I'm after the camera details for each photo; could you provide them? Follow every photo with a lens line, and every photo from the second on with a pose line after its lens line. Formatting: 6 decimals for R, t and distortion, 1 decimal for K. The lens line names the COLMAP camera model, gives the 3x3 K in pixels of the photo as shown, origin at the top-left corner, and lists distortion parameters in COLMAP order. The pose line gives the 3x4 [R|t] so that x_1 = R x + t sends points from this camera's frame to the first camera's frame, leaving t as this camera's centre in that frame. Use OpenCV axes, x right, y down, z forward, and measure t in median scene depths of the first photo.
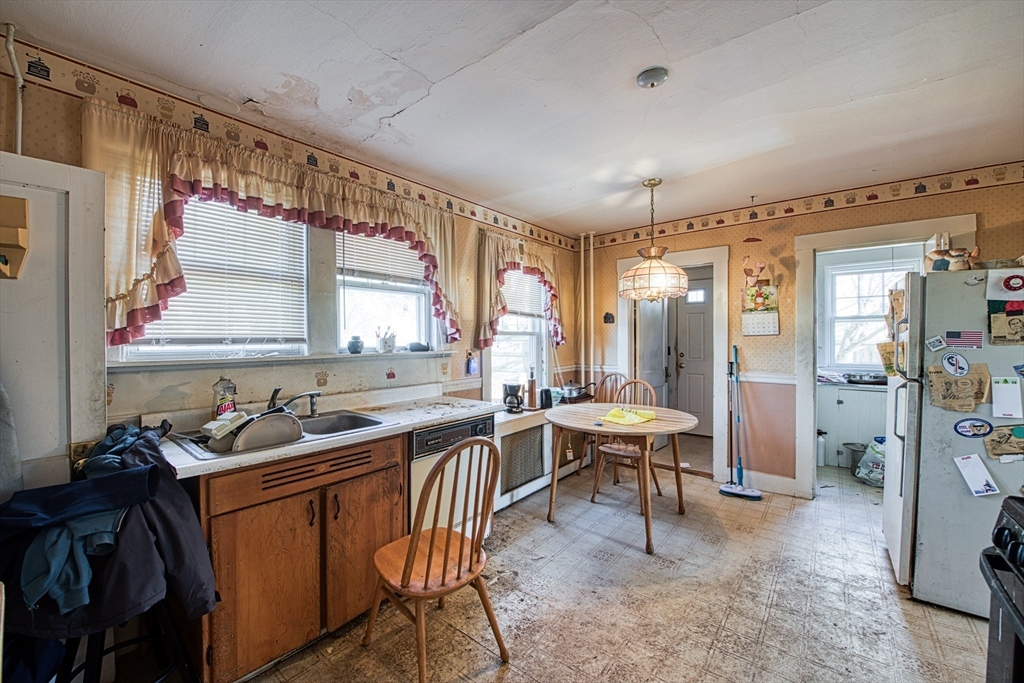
lens RADIAL K [[406.7, 0, 507.7], [0, 406.7, 341.8], [0, 0, 1]] dist [-0.010648, -0.000627]
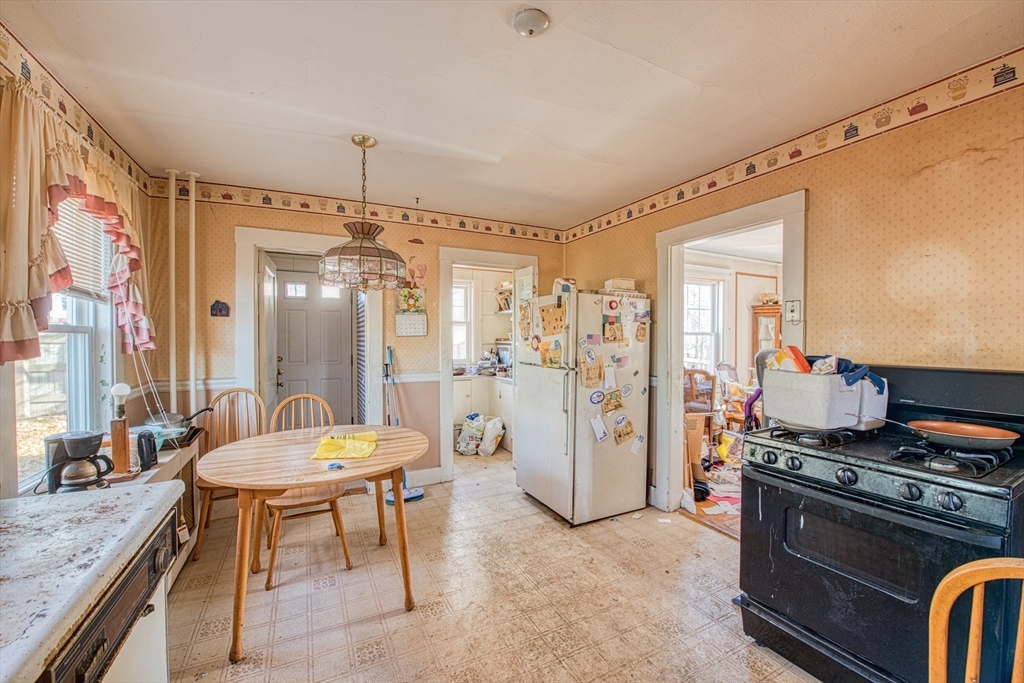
lens RADIAL K [[406.7, 0, 508.8], [0, 406.7, 341.9], [0, 0, 1]] dist [-0.010648, -0.000627]
pose [[0.412043, -0.005538, 0.911148, -0.216778], [0.007466, 0.999968, 0.002701, -0.002435], [-0.911134, 0.005689, 0.412071, 0.368241]]
